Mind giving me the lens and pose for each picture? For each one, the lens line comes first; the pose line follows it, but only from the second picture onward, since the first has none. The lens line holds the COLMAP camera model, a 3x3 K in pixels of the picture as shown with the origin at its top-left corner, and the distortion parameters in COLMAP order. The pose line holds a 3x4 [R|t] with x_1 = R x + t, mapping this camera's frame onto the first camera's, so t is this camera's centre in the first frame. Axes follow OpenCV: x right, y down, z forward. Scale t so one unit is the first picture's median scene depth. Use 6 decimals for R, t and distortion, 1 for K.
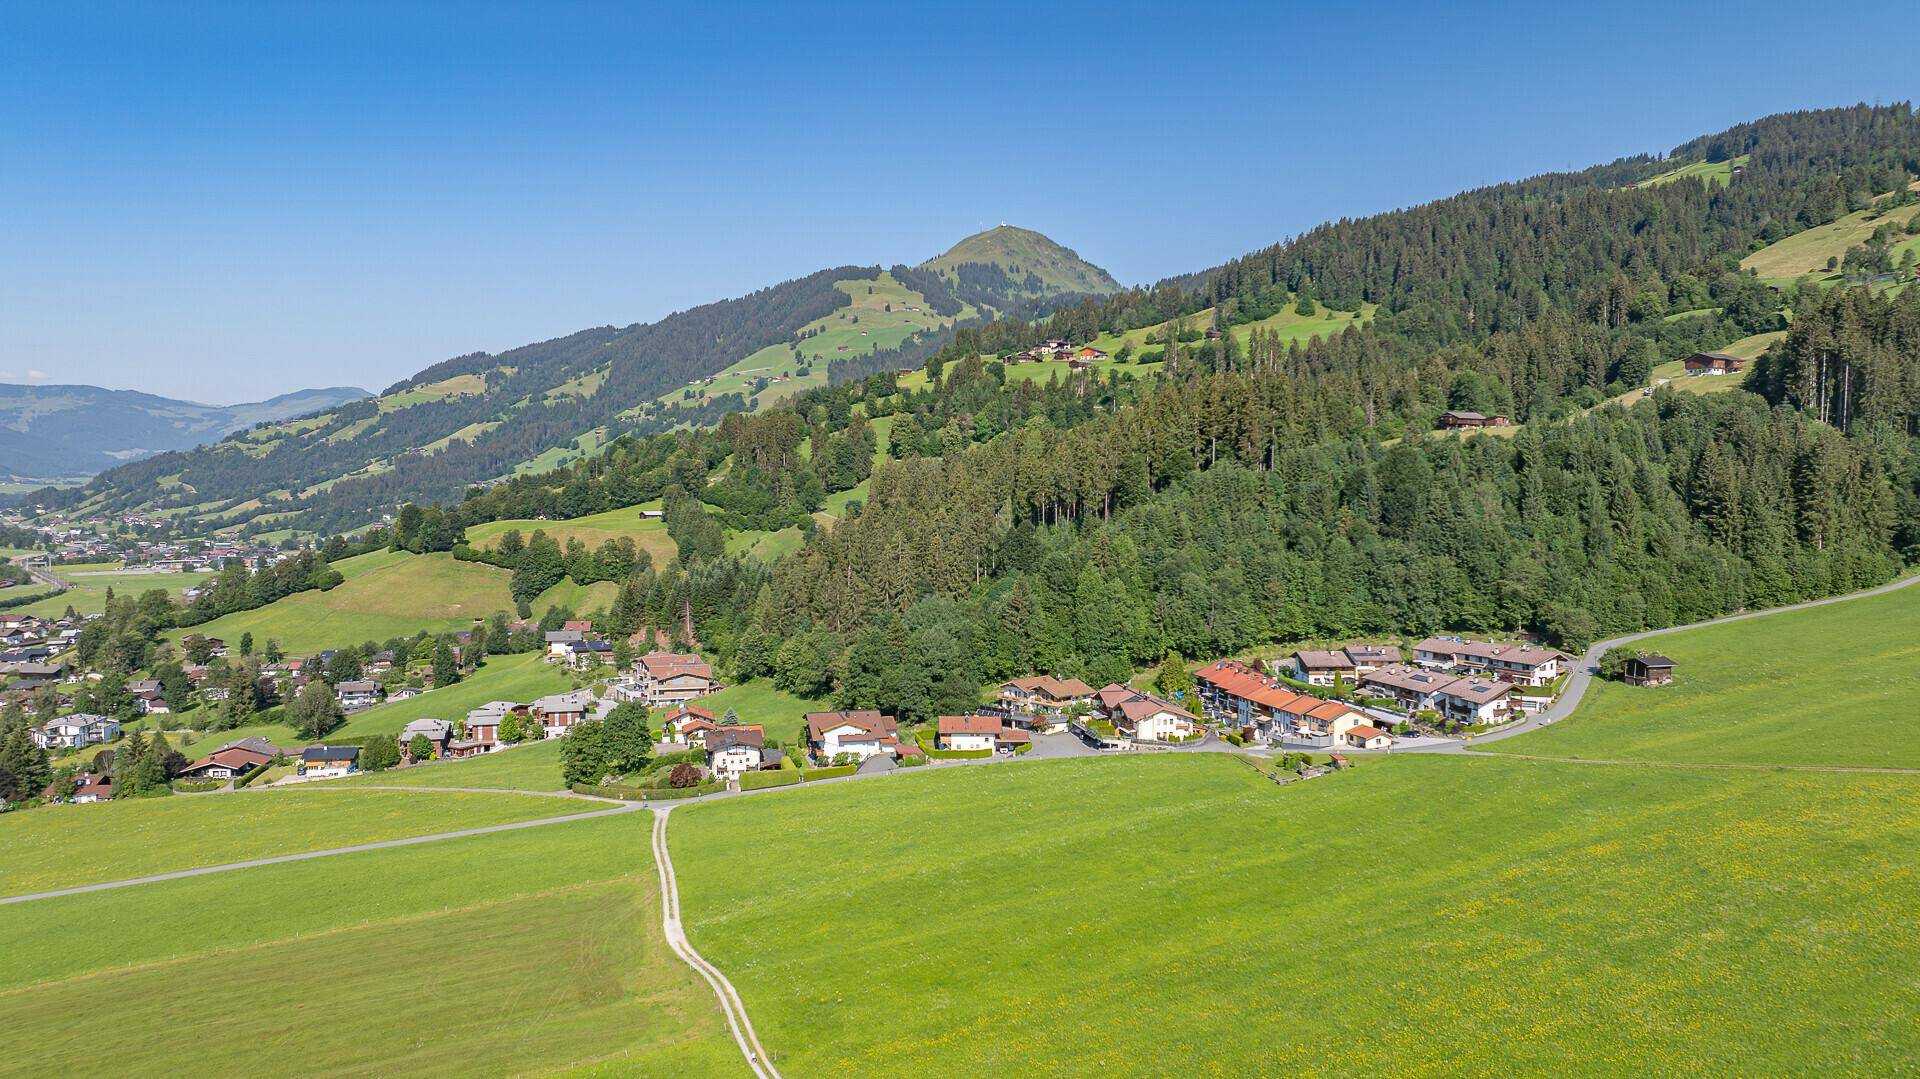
lens RADIAL K [[1343.0, 0, 960.0], [0, 1343.0, 539.5], [0, 0, 1]] dist [-0.048274, 0.054535]
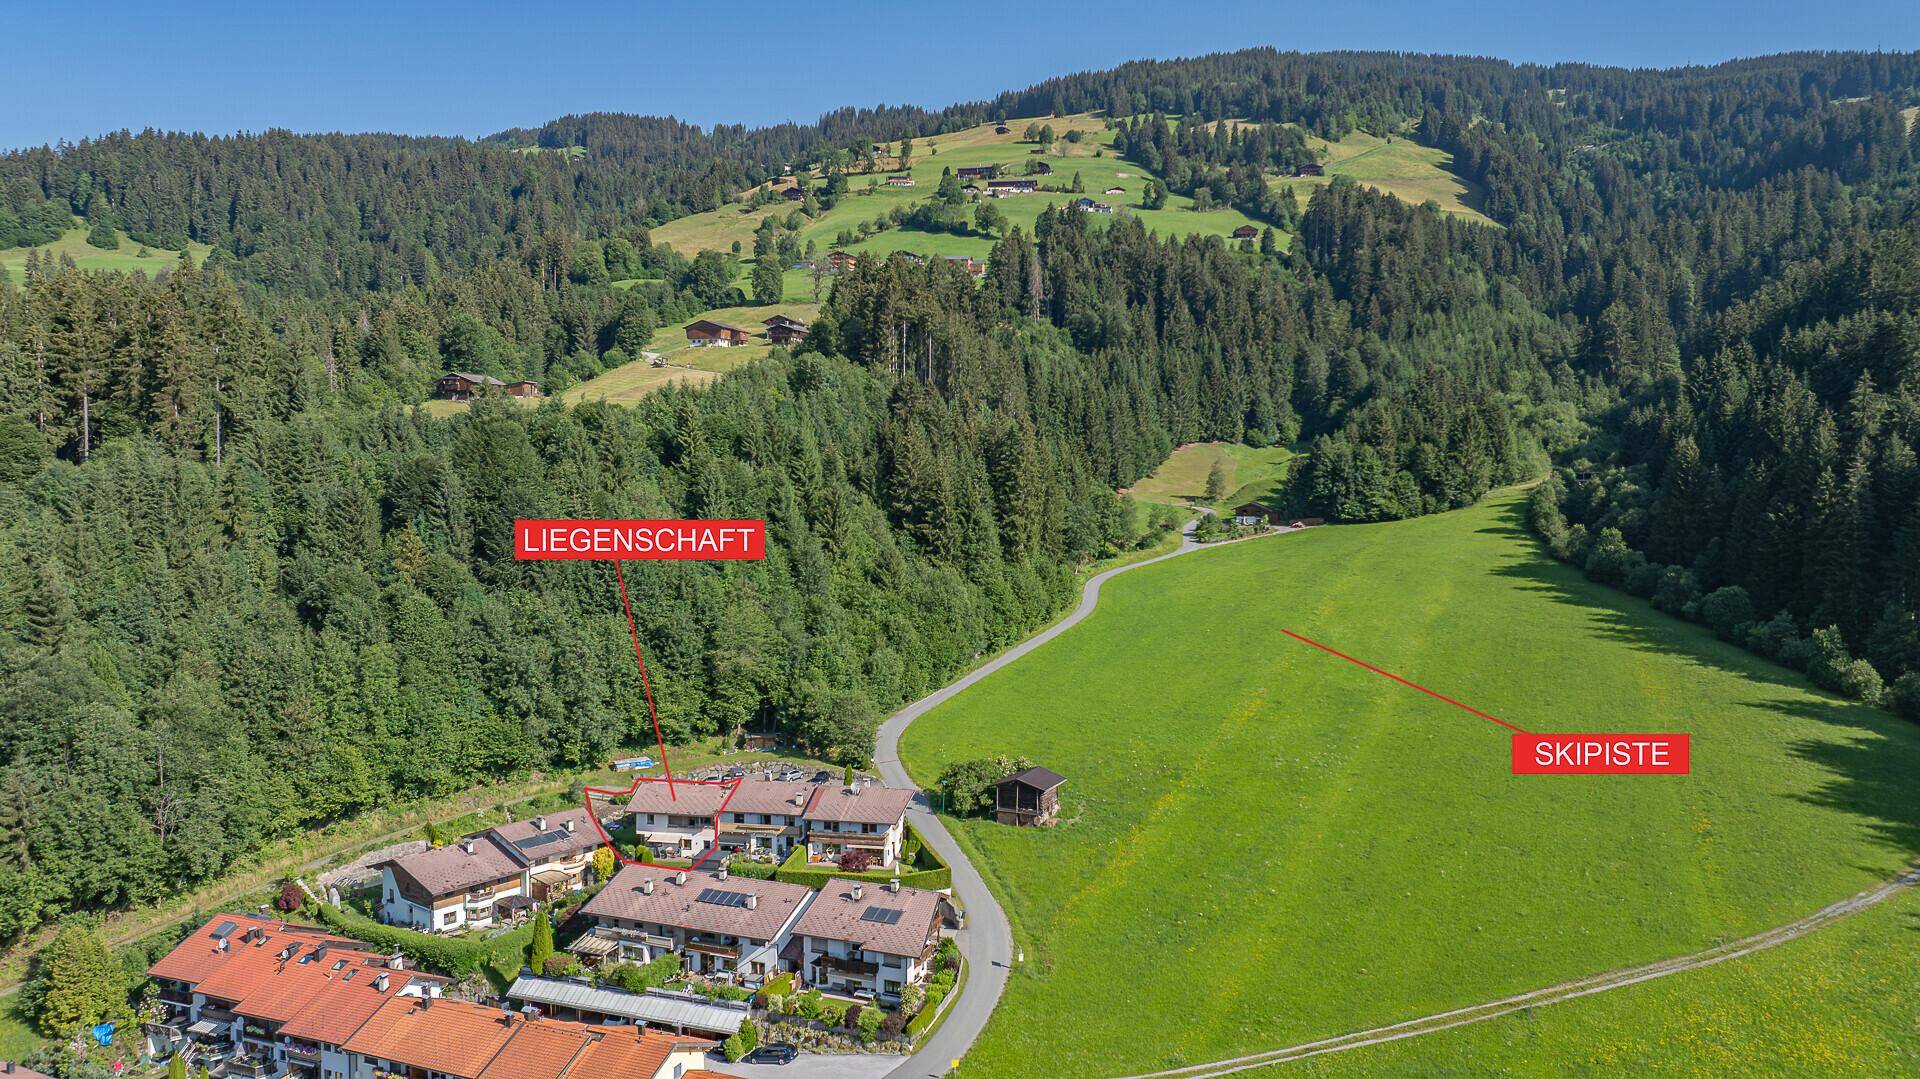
lens RADIAL K [[1343.0, 0, 960.0], [0, 1343.0, 539.5], [0, 0, 1]] dist [-0.048274, 0.054535]
pose [[0.658958, -0.041959, 0.751009, 0.037240], [0.035095, 0.999071, 0.025025, -0.026419], [-0.751361, 0.009867, 0.659818, 0.489605]]
